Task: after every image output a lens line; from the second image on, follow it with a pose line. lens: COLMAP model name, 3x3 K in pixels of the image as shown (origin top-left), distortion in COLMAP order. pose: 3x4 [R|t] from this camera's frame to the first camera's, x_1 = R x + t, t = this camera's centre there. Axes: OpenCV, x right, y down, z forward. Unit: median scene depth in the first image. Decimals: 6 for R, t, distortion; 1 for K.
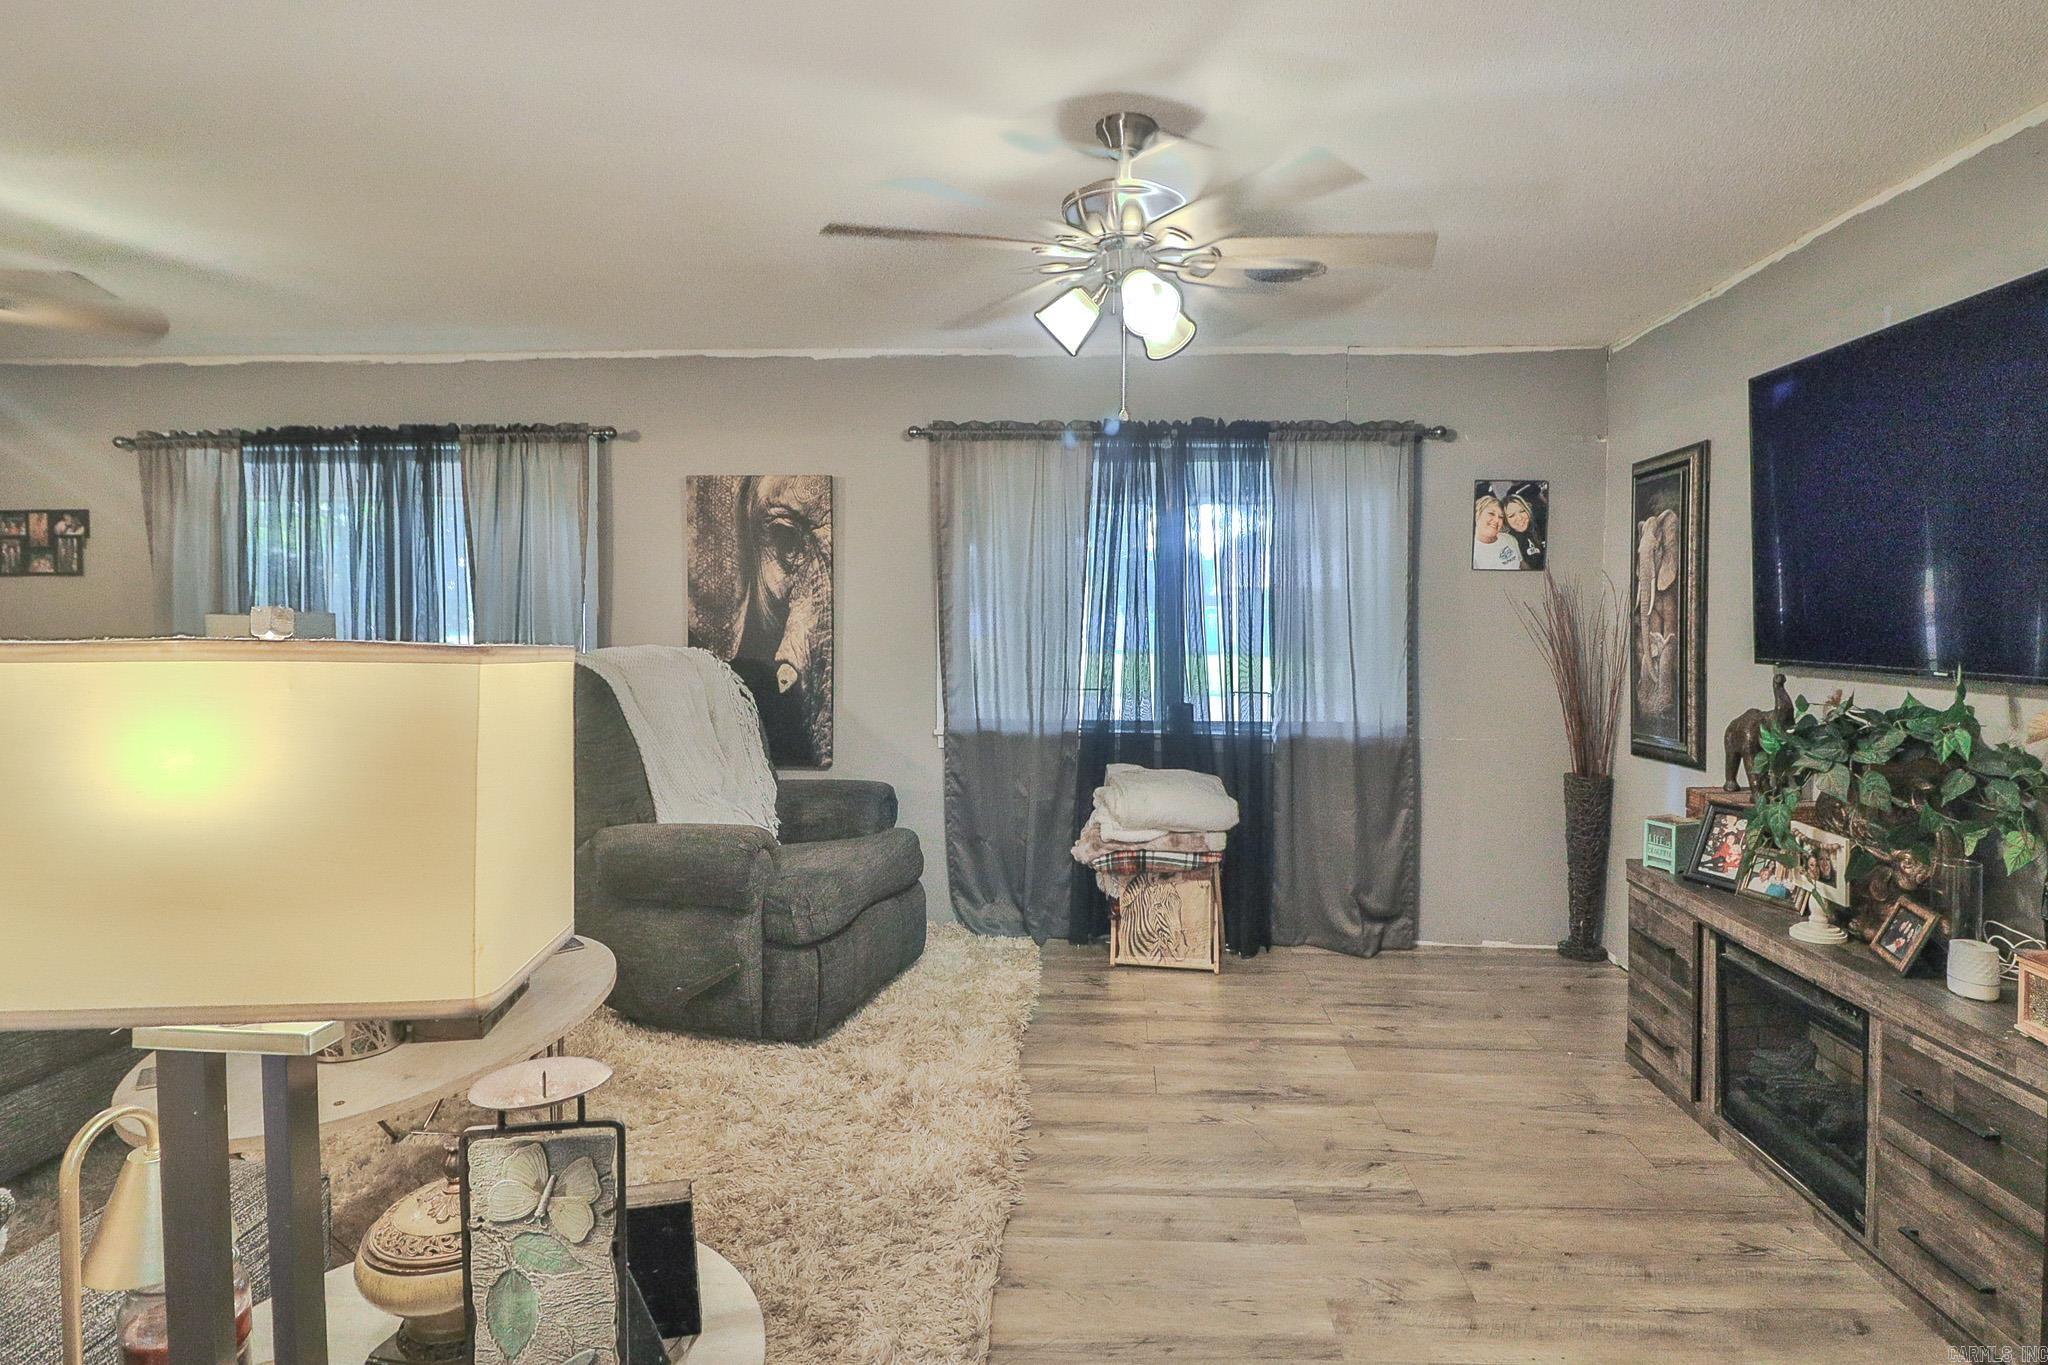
lens RADIAL K [[1080.7, 0, 1039.7], [0, 1080.7, 650.0], [0, 0, 1]] dist [-0.002972, -0.000837]
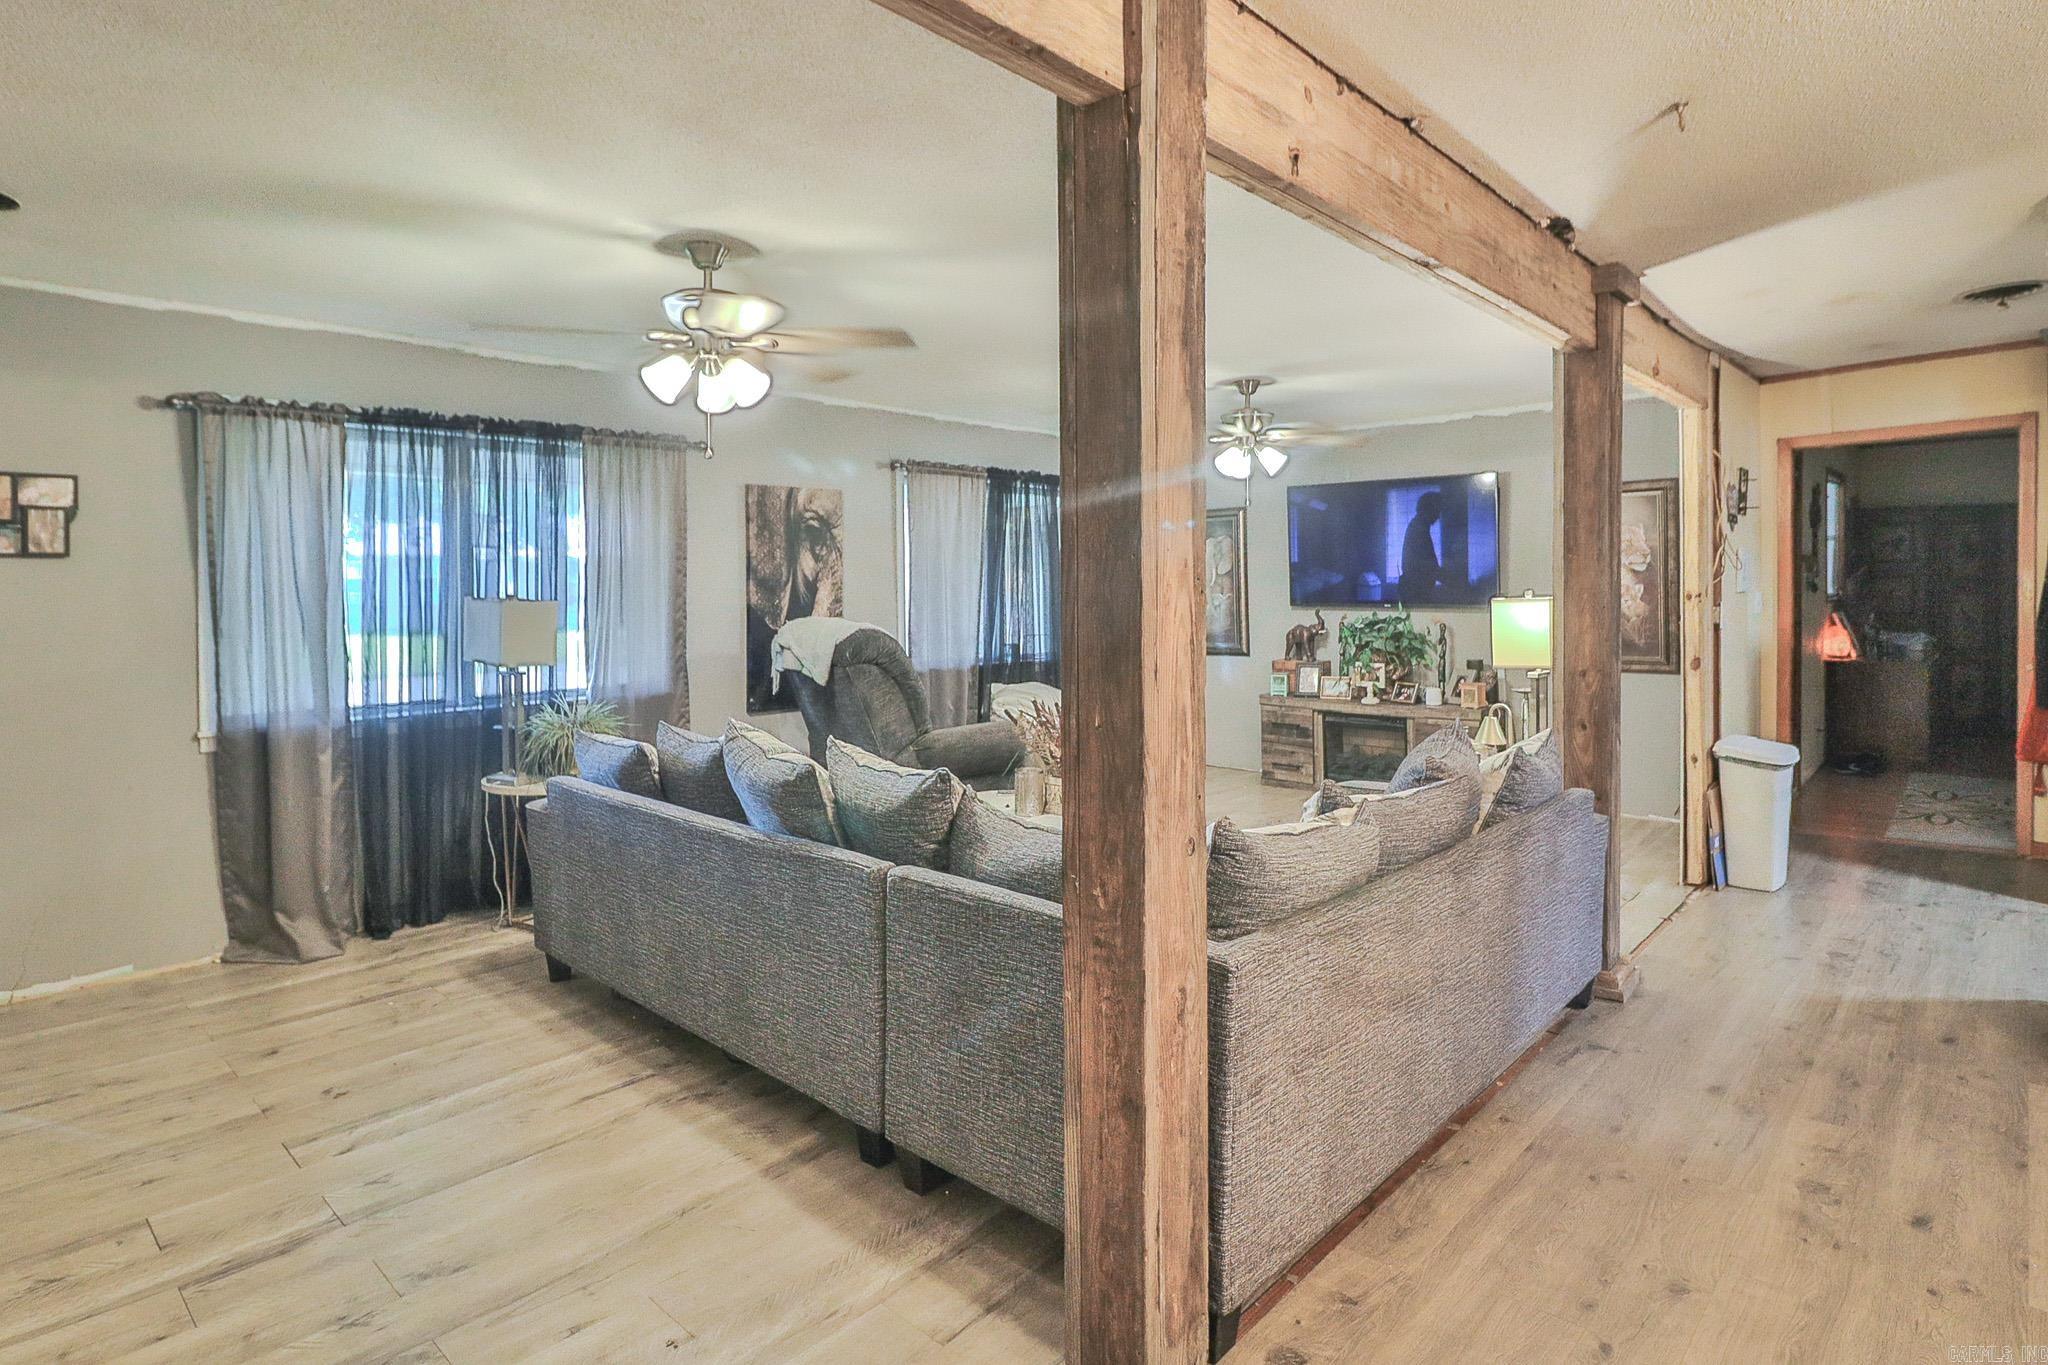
lens RADIAL K [[1089.5, 0, 1067.4], [0, 1089.5, 596.0], [0, 0, 1]] dist [0.003926, -0.014873]
pose [[0.622037, -0.019569, 0.782744, -1.099081], [0.034081, 0.999417, -0.002098, -0.015279], [-0.782246, 0.027982, 0.622341, -0.079287]]
